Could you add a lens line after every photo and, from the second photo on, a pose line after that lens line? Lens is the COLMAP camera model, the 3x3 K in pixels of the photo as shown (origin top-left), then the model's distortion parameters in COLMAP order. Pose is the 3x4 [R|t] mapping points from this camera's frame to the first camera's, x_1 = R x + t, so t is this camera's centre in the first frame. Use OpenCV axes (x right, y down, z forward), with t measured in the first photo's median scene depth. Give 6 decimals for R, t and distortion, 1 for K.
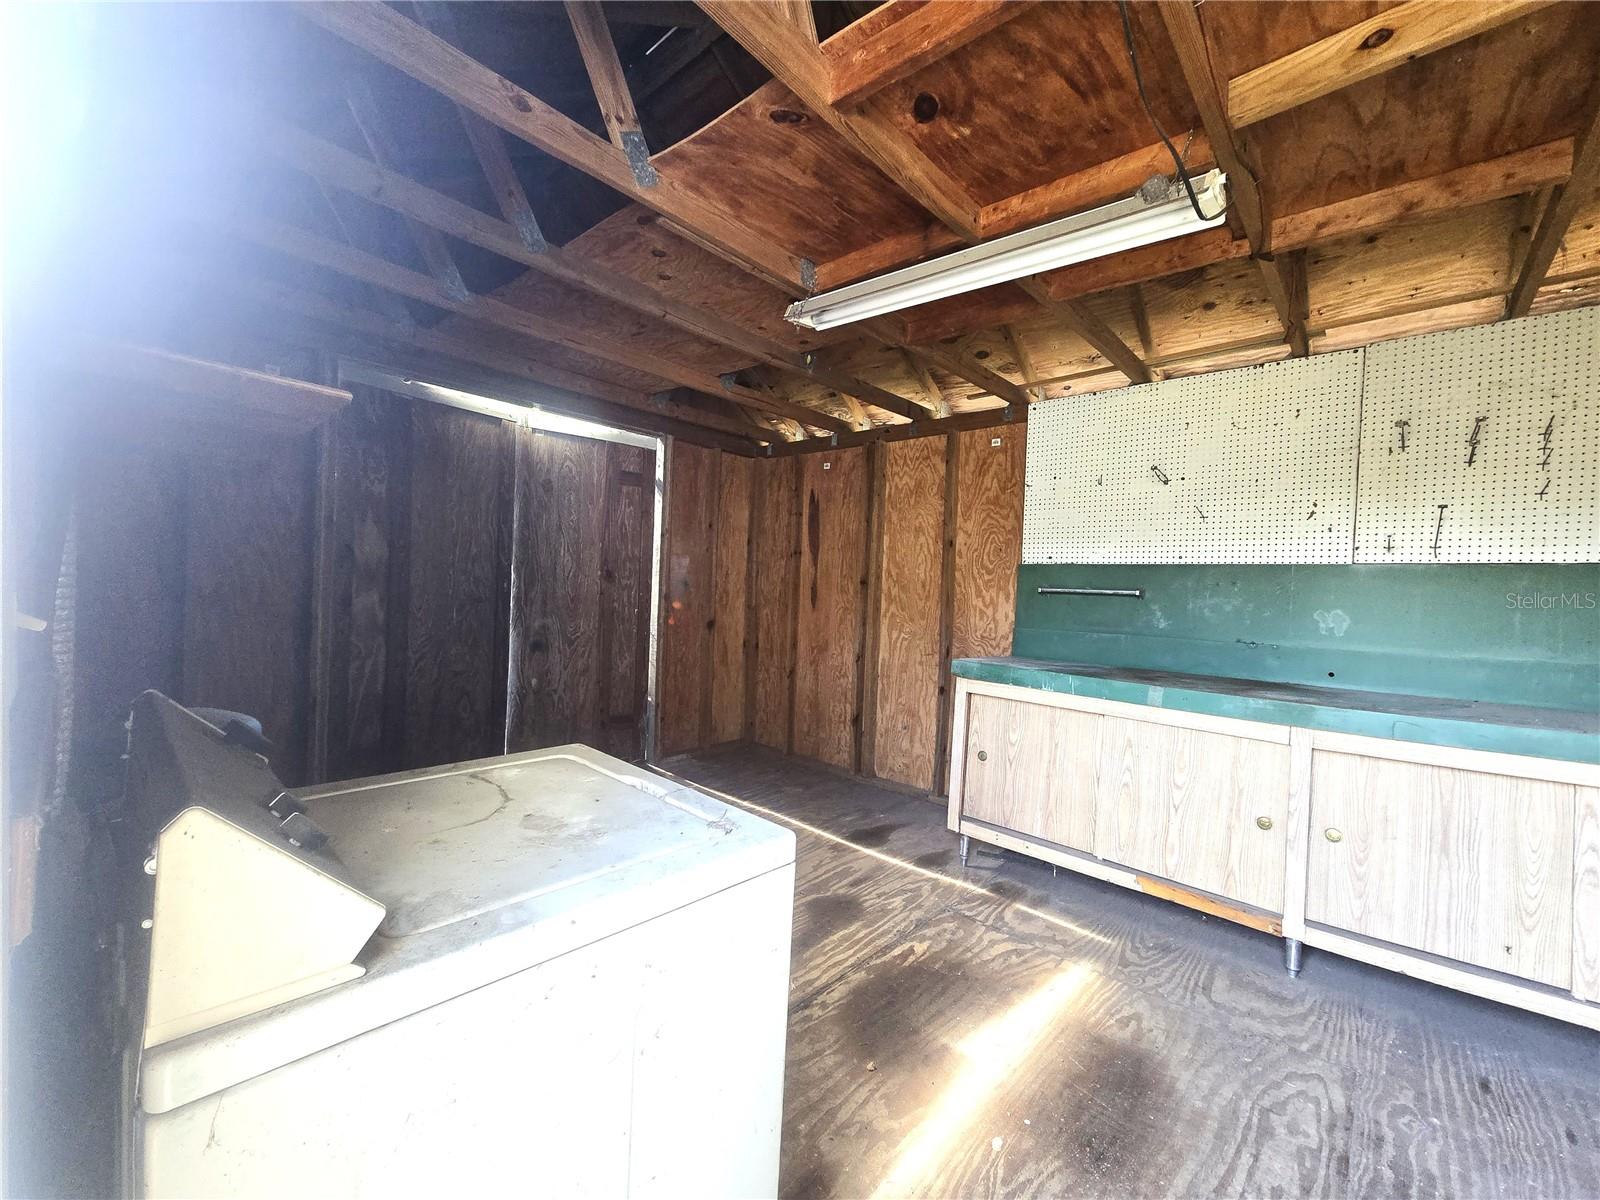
lens RADIAL K [[658.6, 0, 791.5], [0, 658.6, 600.3], [0, 0, 1]] dist [0.000718, 0.000121]
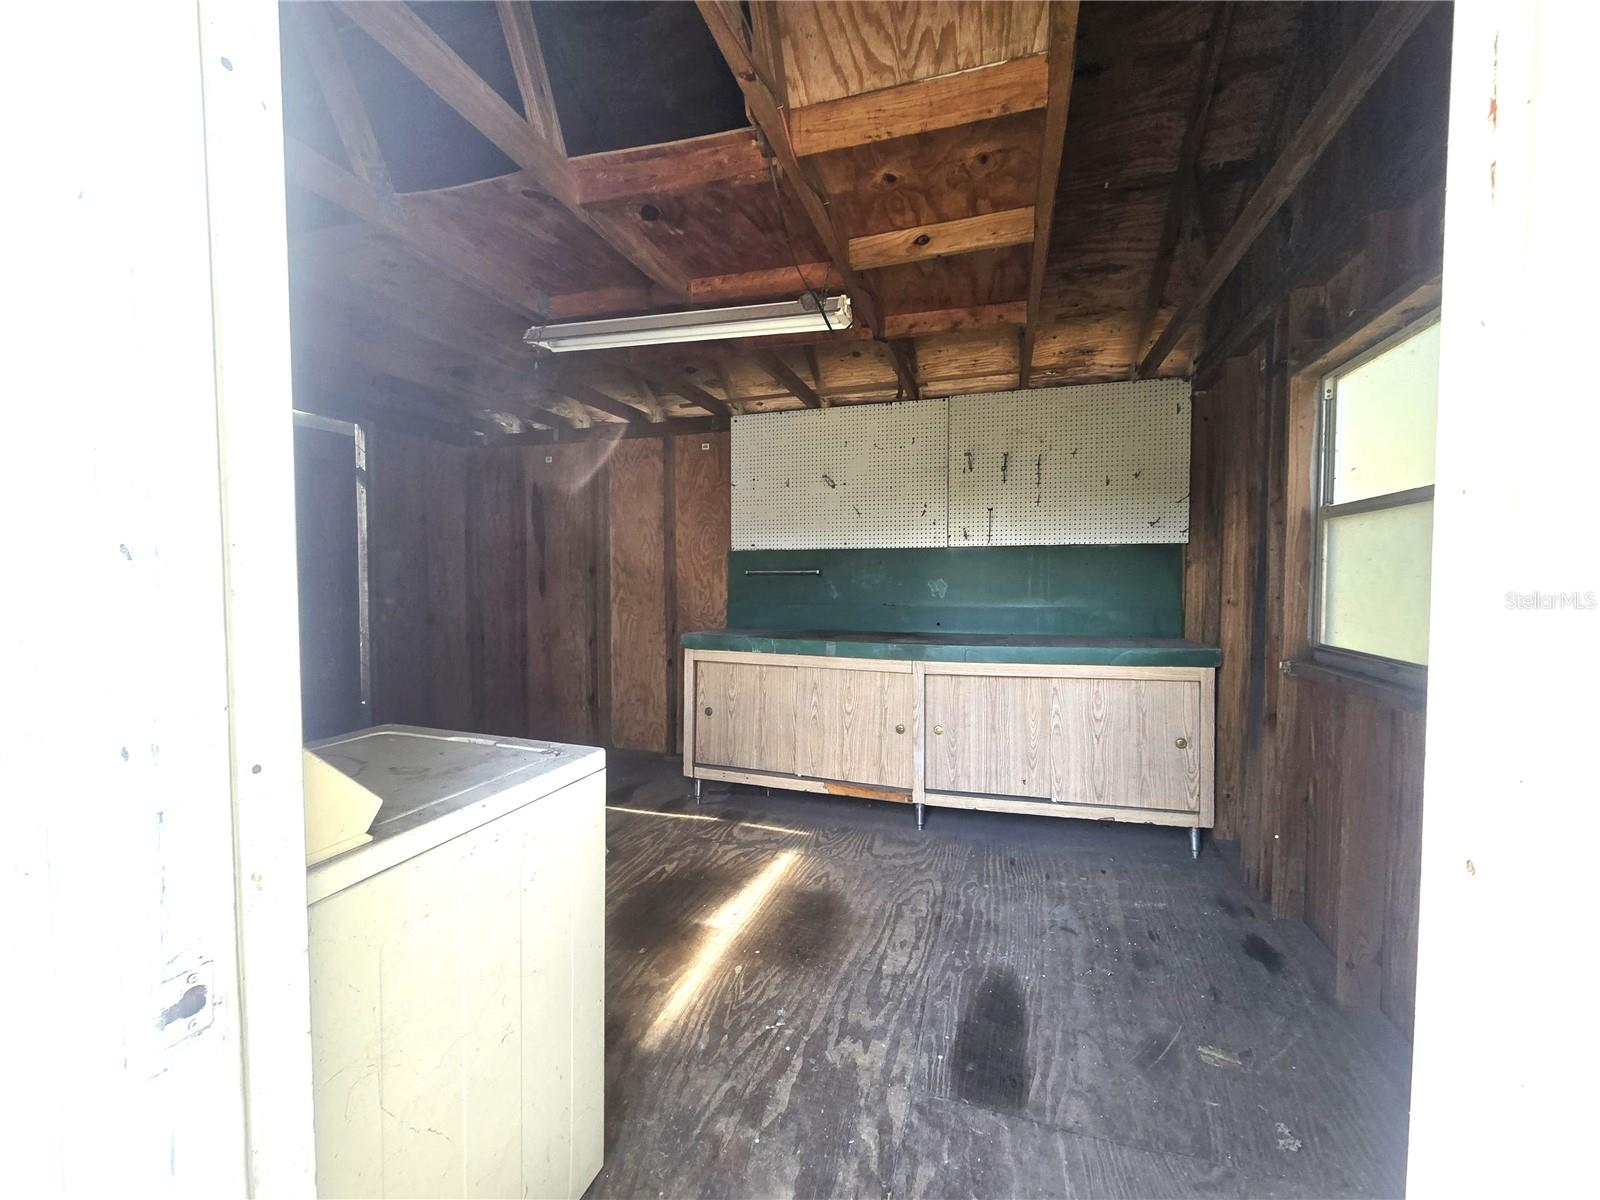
lens RADIAL K [[658.6, 0, 800.5], [0, 658.6, 602.1], [0, 0, 1]] dist [0.000718, 0.000121]
pose [[0.902027, -0.056064, 0.428024, -0.089387], [0.042906, 0.998265, 0.040336, -0.008268], [-0.429542, -0.018019, 0.902867, -0.221427]]
